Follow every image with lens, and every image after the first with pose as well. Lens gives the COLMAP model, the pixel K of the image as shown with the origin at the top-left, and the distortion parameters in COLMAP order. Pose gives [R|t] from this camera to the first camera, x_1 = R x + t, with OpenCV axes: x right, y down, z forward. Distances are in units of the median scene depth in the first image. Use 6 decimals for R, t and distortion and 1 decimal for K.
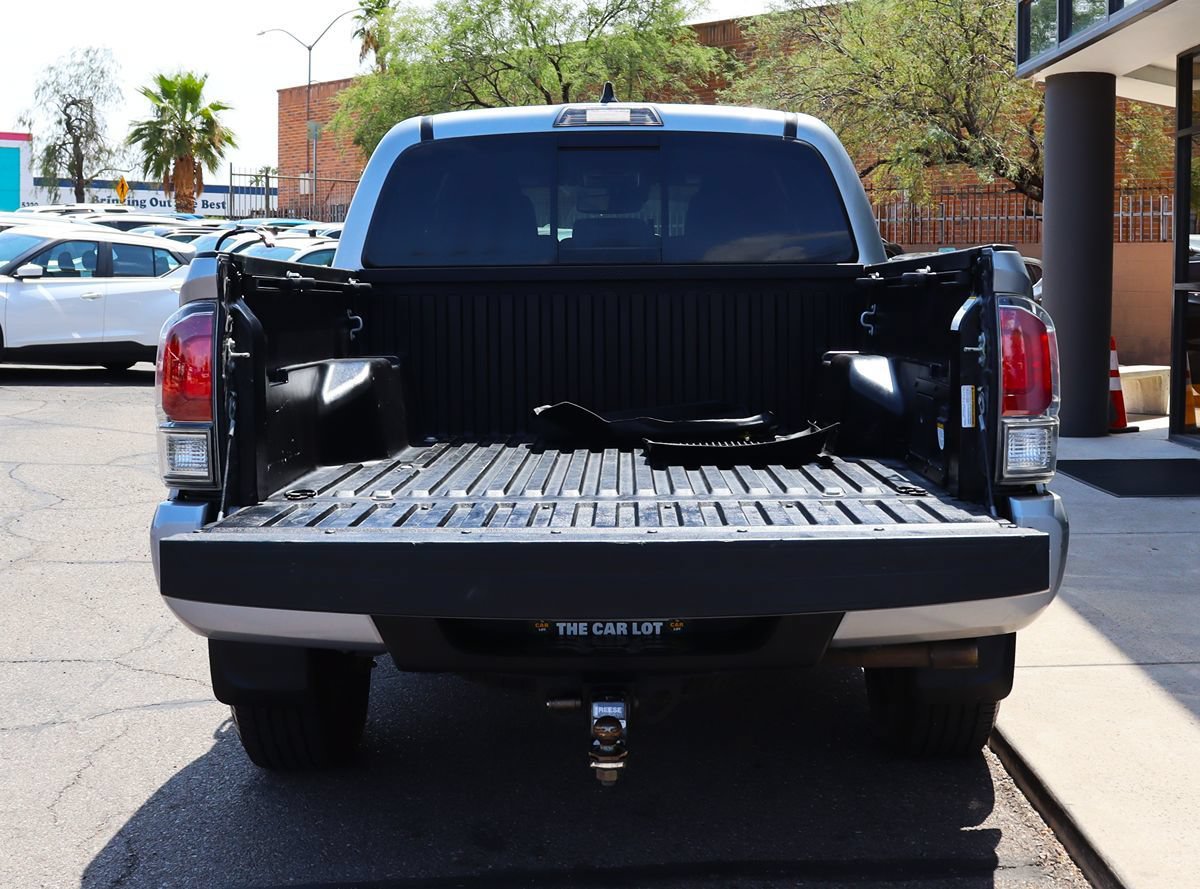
lens RADIAL K [[1447.1, 0, 622.0], [0, 1447.1, 429.8], [0, 0, 1]] dist [-0.103630, 0.000000]
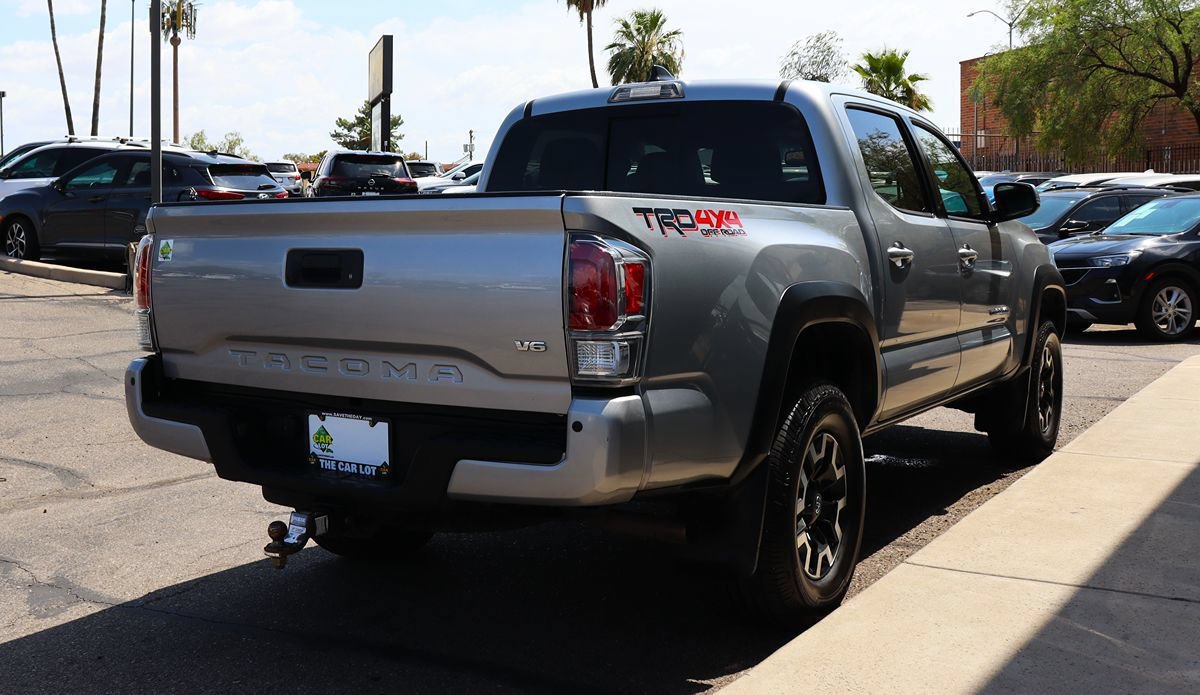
lens RADIAL K [[1175.4, 0, 600.0], [0, 1175.4, 343.6], [0, 0, 1]] dist [-0.056305, 0.000000]
pose [[0.857409, 0.053529, -0.511844, 0.494137], [-0.052646, 0.998481, 0.016233, -0.009526], [0.511936, 0.013028, 0.858925, 0.087865]]
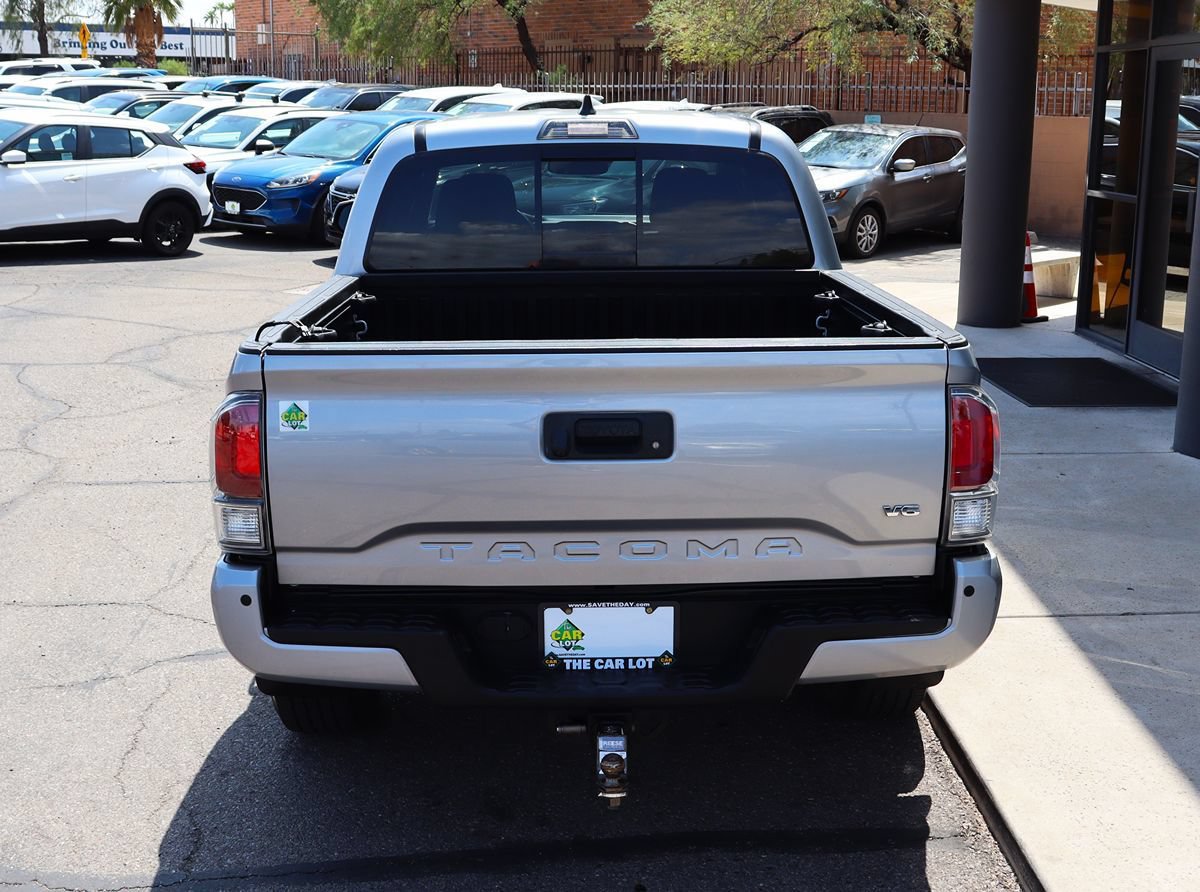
lens RADIAL K [[1336.7, 0, 602.3], [0, 1336.7, 478.2], [0, 0, 1]] dist [-0.107157, 0.000000]
pose [[0.999599, -0.004623, 0.027940, -0.027540], [0.000136, 0.987357, 0.158511, -0.115274], [-0.028319, -0.158444, 0.986962, -0.027891]]
